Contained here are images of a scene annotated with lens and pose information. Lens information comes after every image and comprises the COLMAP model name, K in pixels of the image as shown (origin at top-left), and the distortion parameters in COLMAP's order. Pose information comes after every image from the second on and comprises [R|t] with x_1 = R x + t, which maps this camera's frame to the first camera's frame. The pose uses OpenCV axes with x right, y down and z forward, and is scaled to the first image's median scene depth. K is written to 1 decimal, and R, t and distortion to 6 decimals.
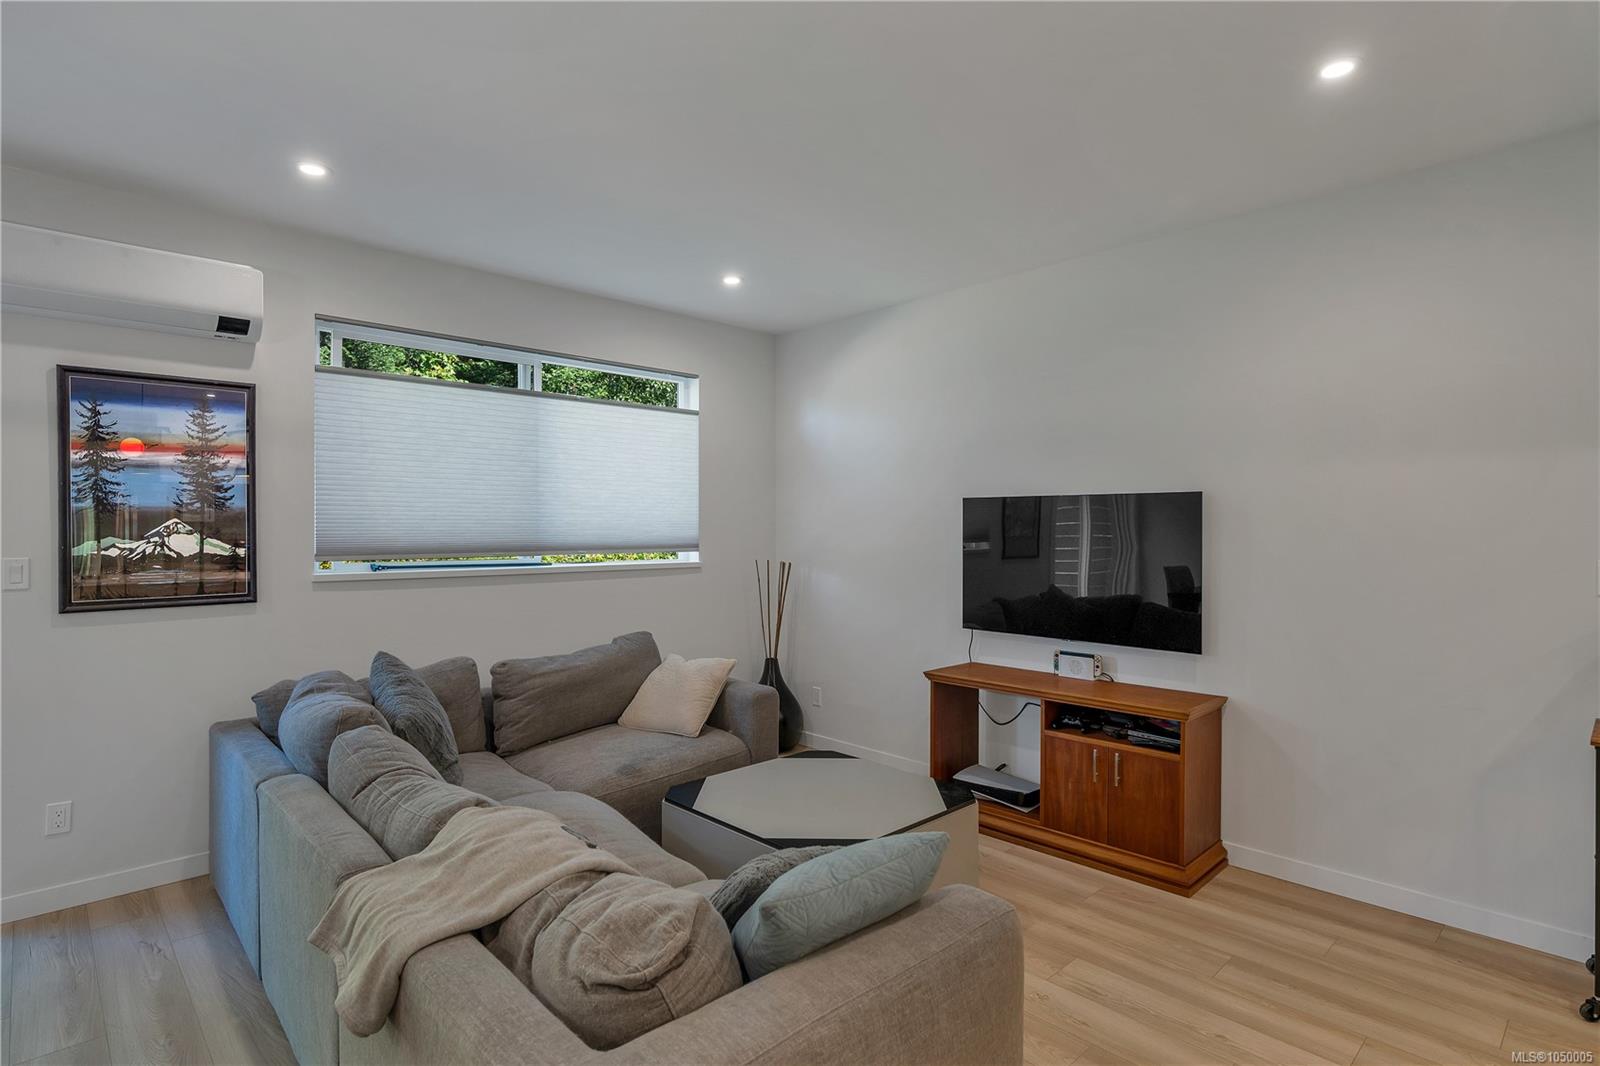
lens RADIAL K [[822.9, 0, 800.0], [0, 822.9, 533.0], [0, 0, 1]] dist [0.003377, -0.000795]
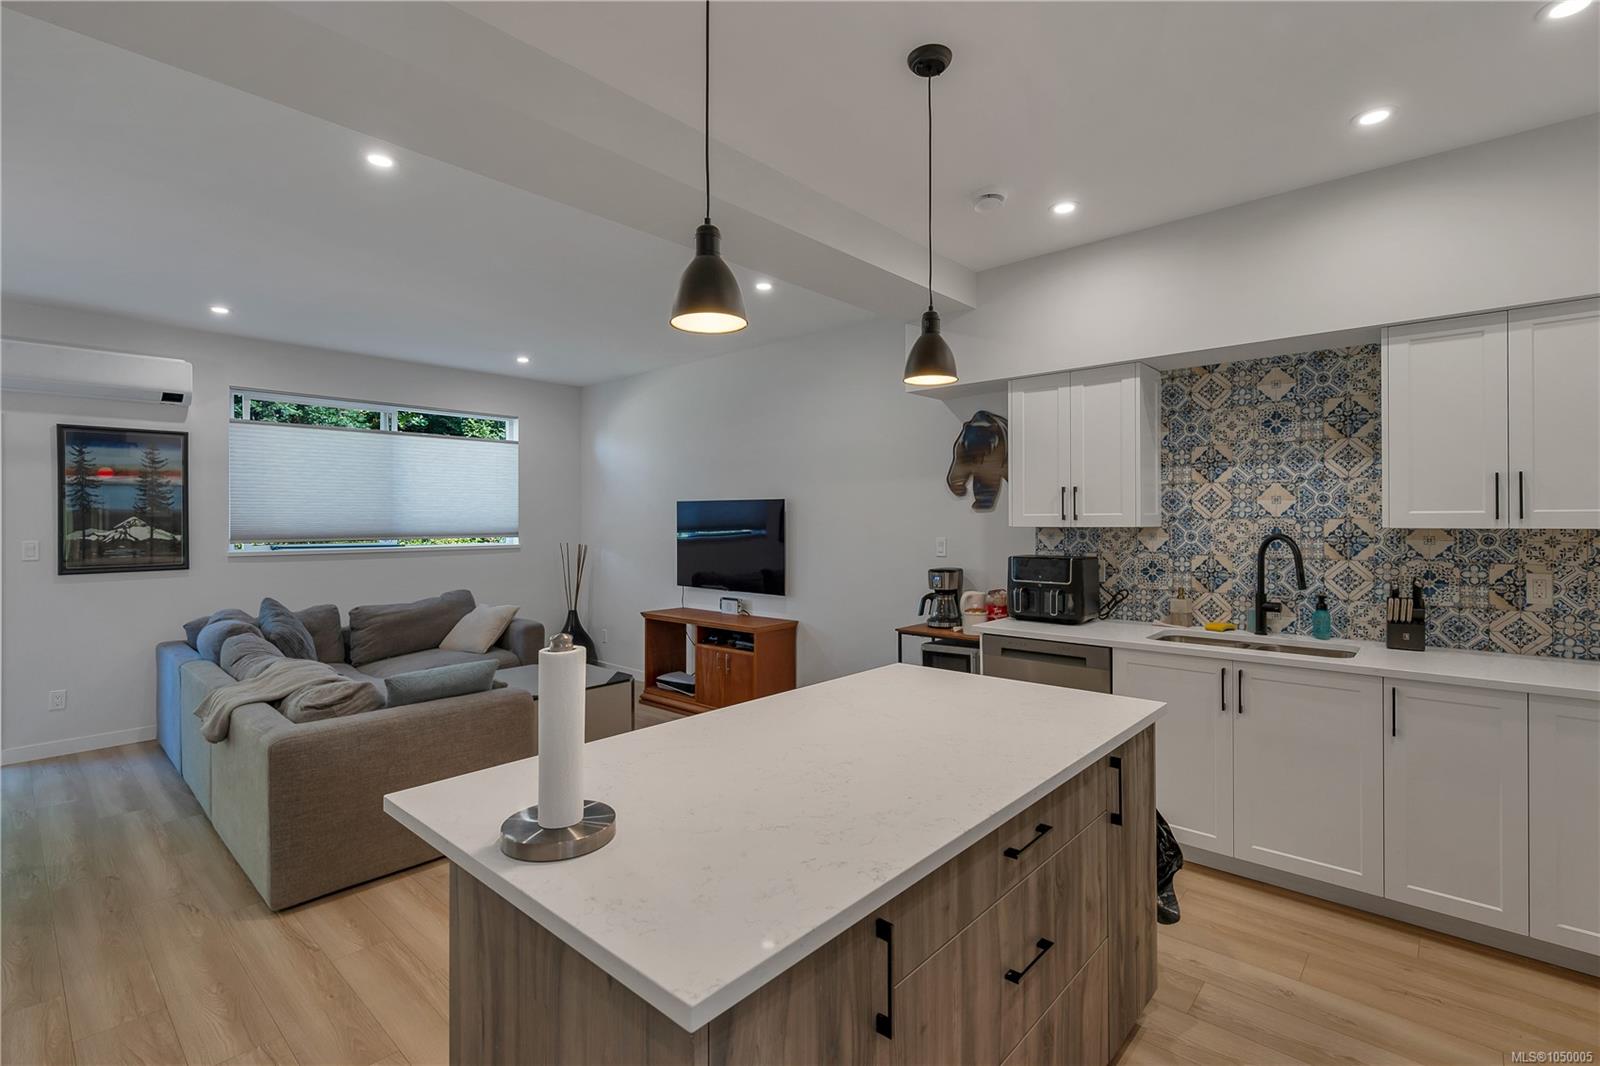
lens RADIAL K [[741.8, 0, 803.6], [0, 741.8, 520.4], [0, 0, 1]] dist [0.001192, 0.000199]
pose [[0.997207, -0.002715, 0.074638, 0.414683], [0.003047, 0.999986, -0.004337, -0.000230], [-0.074625, 0.004553, 0.997201, -0.515032]]
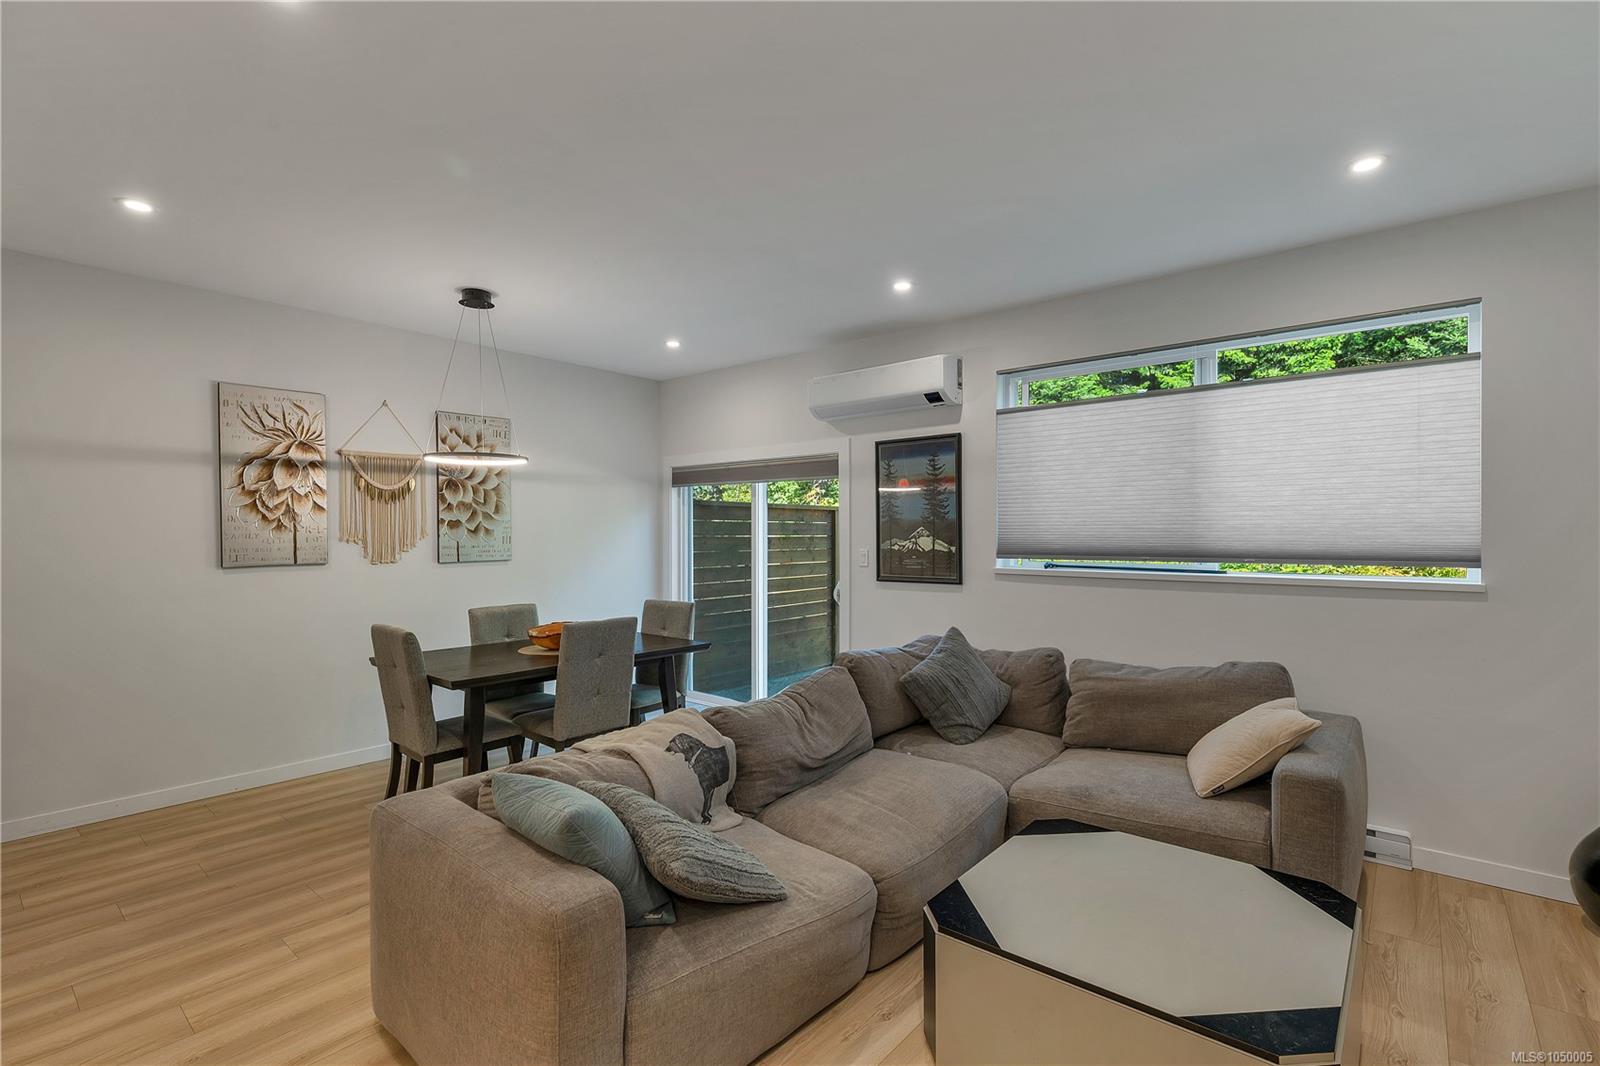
lens RADIAL K [[735.0, 0, 800.0], [0, 735.0, 533.0], [0, 0, 1]] dist [0.002019, -0.000241]
pose [[0.105428, -0.000515, -0.994427, 0.580911], [-0.004974, 0.999987, -0.001045, -0.003171], [0.994415, 0.005057, 0.105424, 0.587931]]
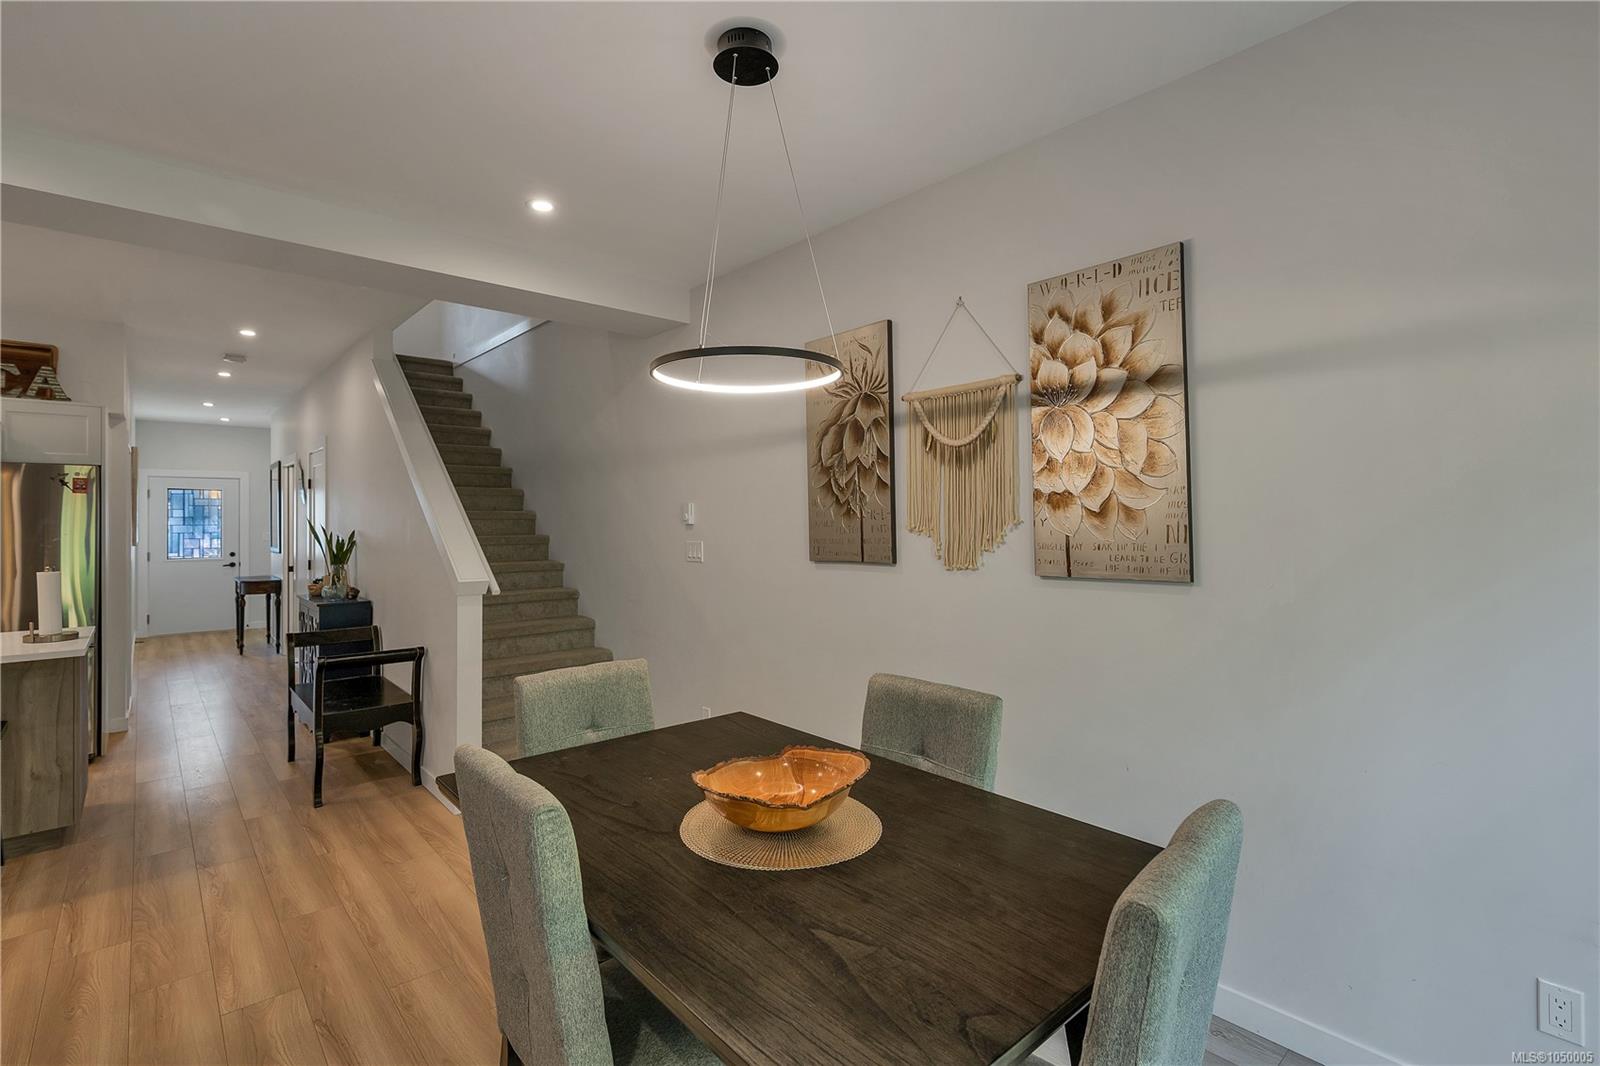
lens RADIAL K [[741.8, 0, 804.2], [0, 741.8, 502.9], [0, 0, 1]] dist [0.000957, 0.000474]
pose [[-0.999111, 0.006562, 0.041648, -0.681163], [0.005732, 0.999783, -0.020005, -0.003333], [-0.041770, -0.019749, -0.998932, 0.785002]]
